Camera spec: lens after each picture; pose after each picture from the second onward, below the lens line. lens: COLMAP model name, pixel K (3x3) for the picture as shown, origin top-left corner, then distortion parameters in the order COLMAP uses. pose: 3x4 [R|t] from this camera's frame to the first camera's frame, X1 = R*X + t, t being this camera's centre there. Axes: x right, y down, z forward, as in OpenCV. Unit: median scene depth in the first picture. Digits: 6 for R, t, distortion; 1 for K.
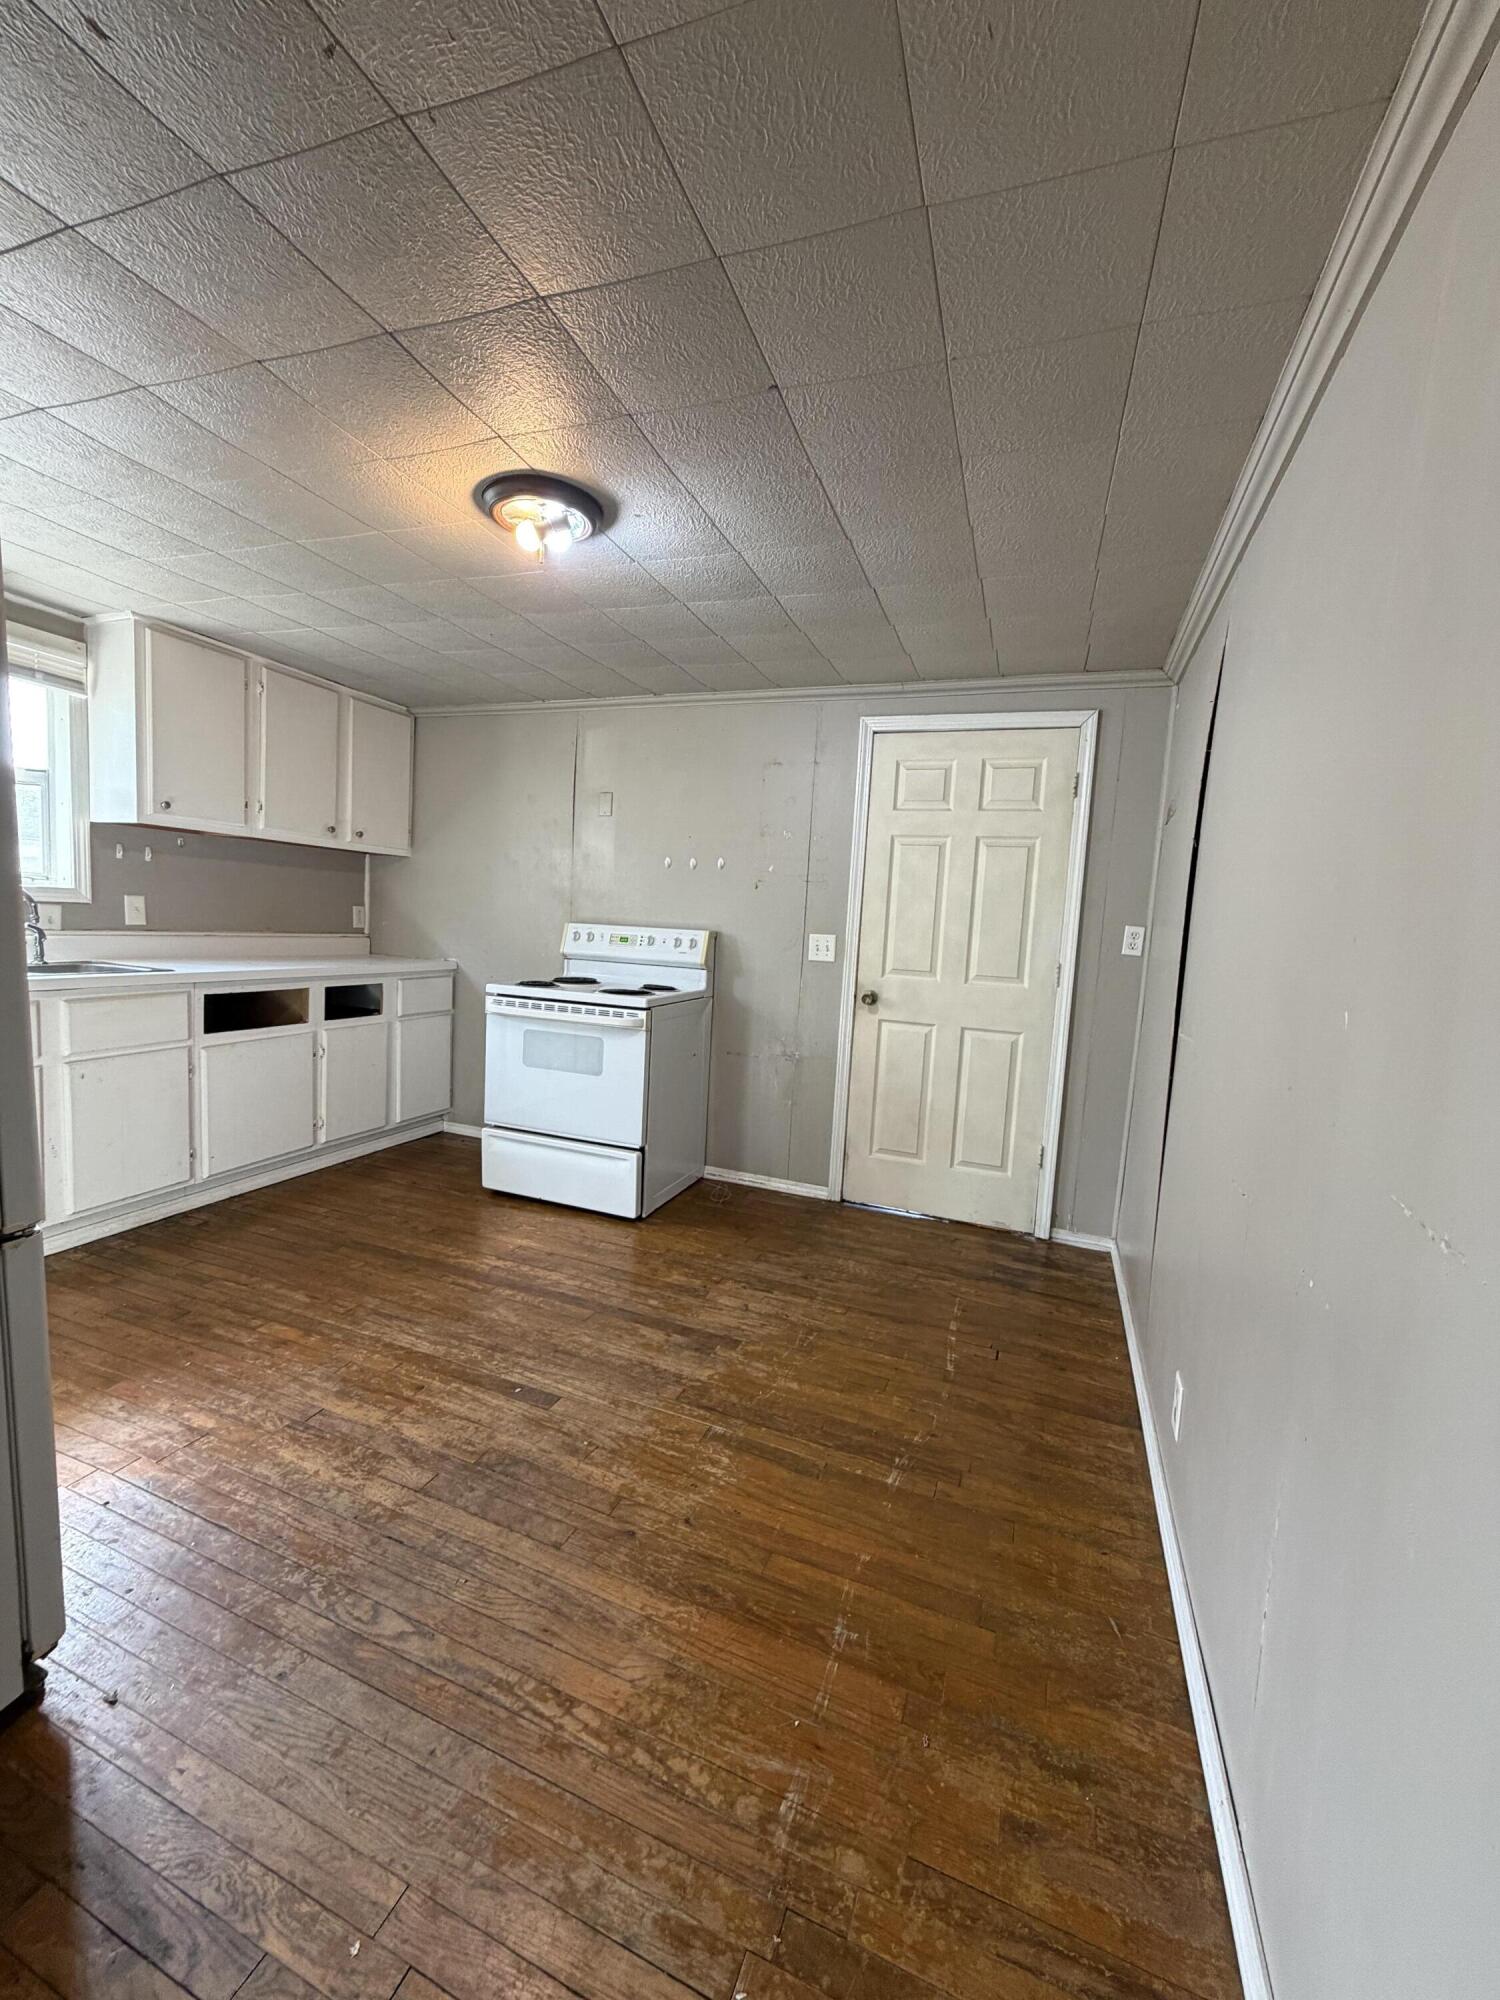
lens RADIAL K [[795.9, 0, 752.2], [0, 795.9, 996.0], [0, 0, 1]] dist [0.002462, 0.000048]
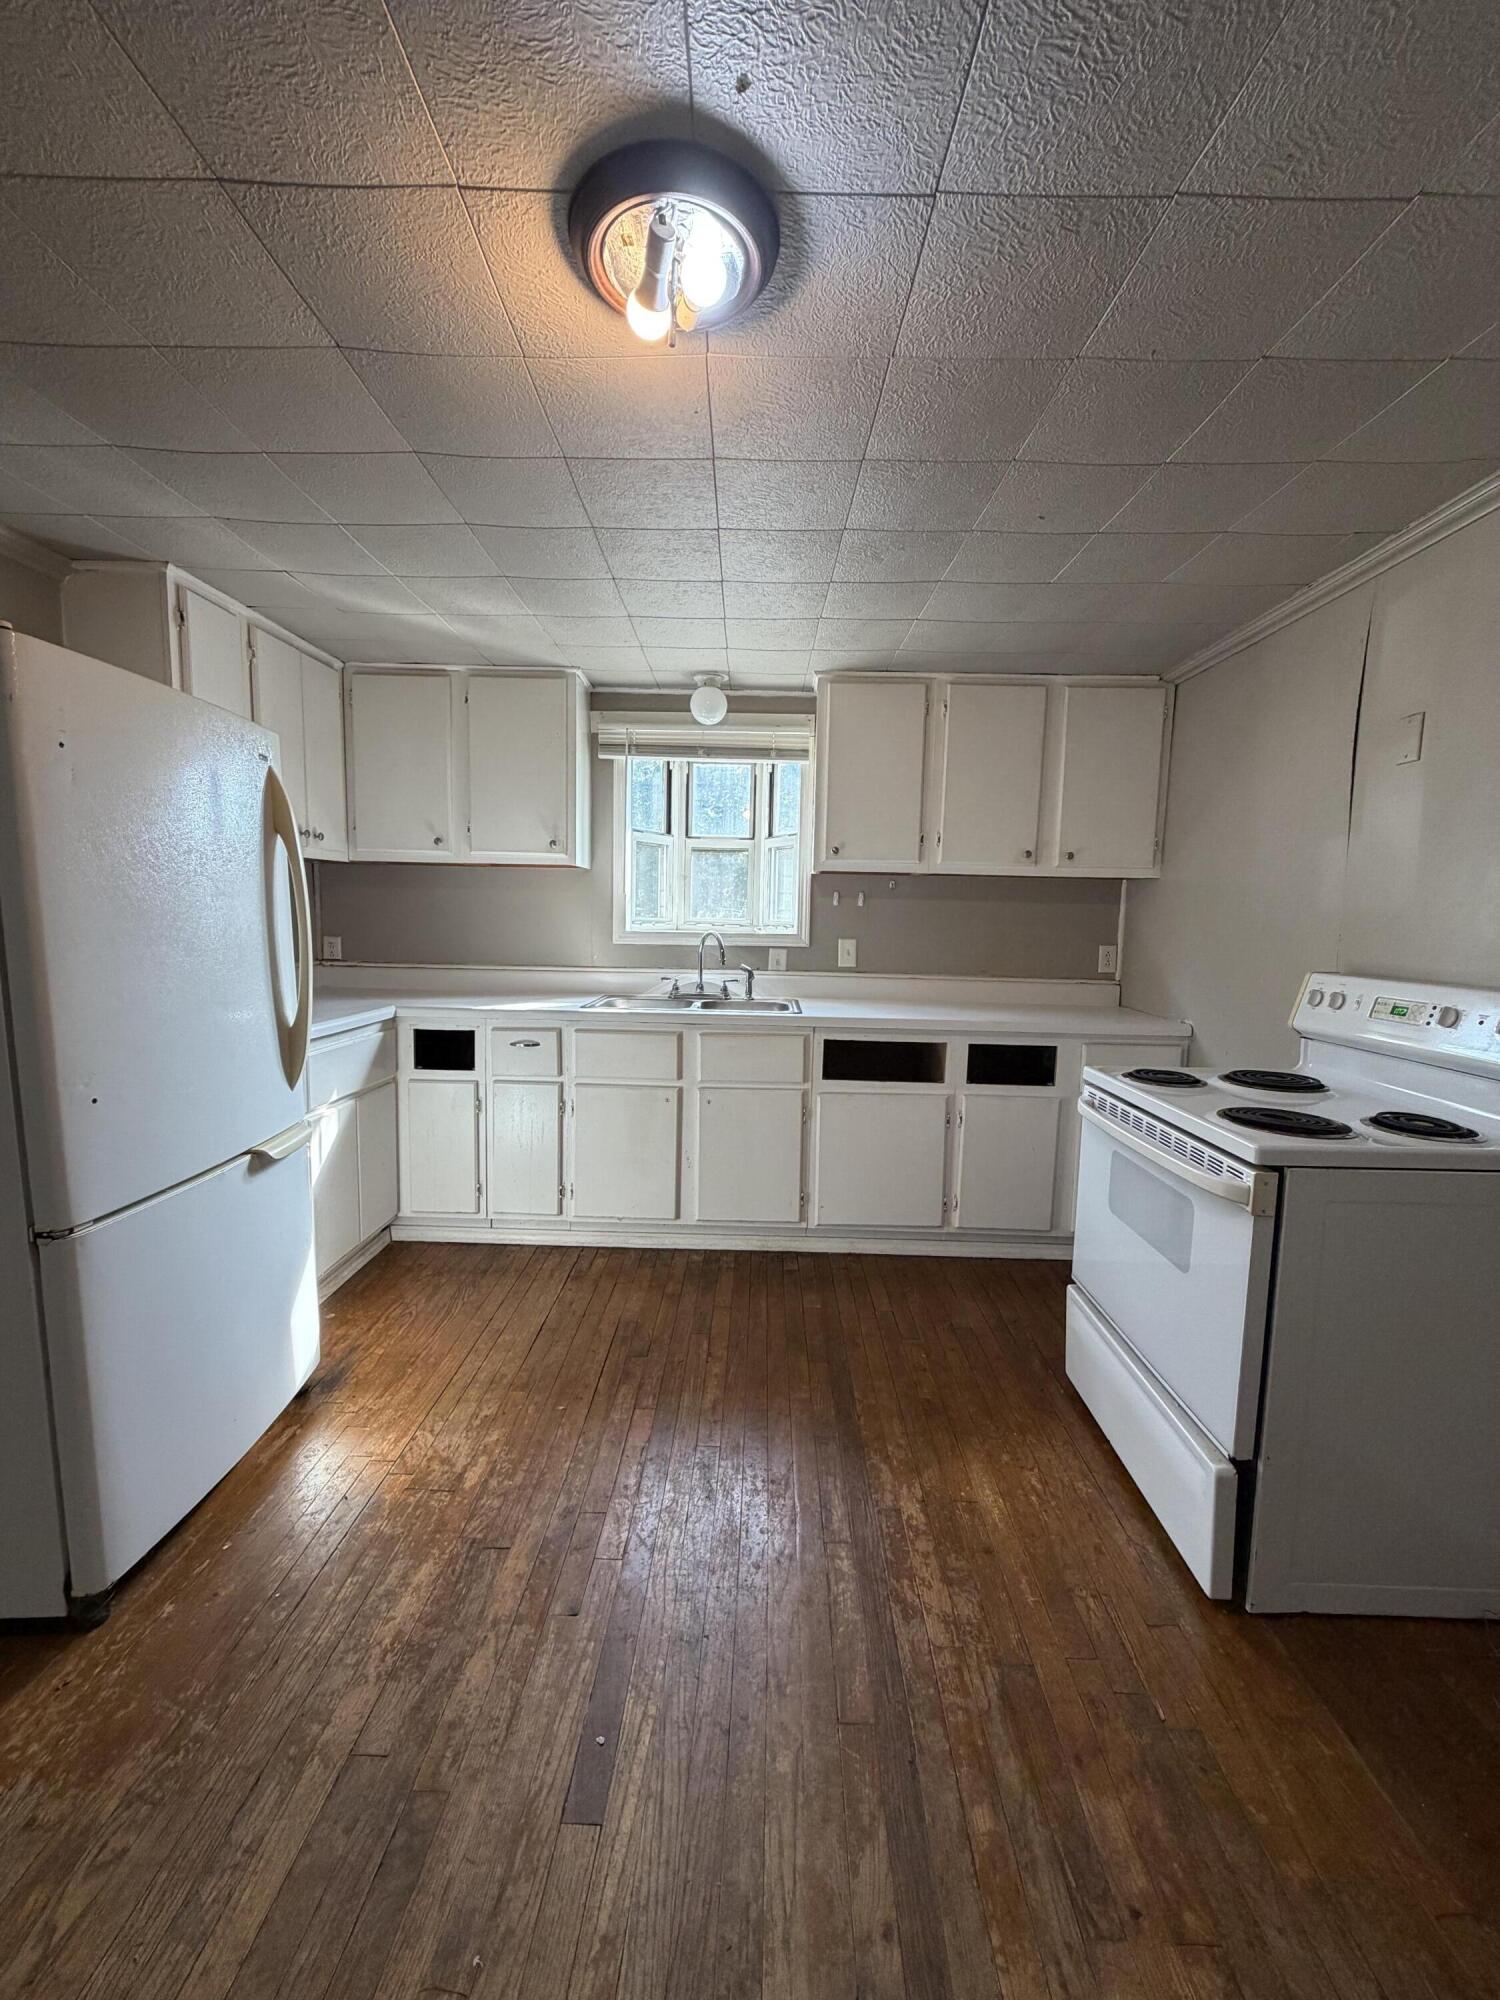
lens RADIAL K [[795.9, 0, 752.2], [0, 795.9, 996.0], [0, 0, 1]] dist [0.002462, 0.000048]
pose [[0.336407, 0.049035, -0.940439, 0.196587], [-0.091817, 0.995593, 0.019067, -0.064684], [0.937230, 0.079934, 0.339427, 0.574302]]
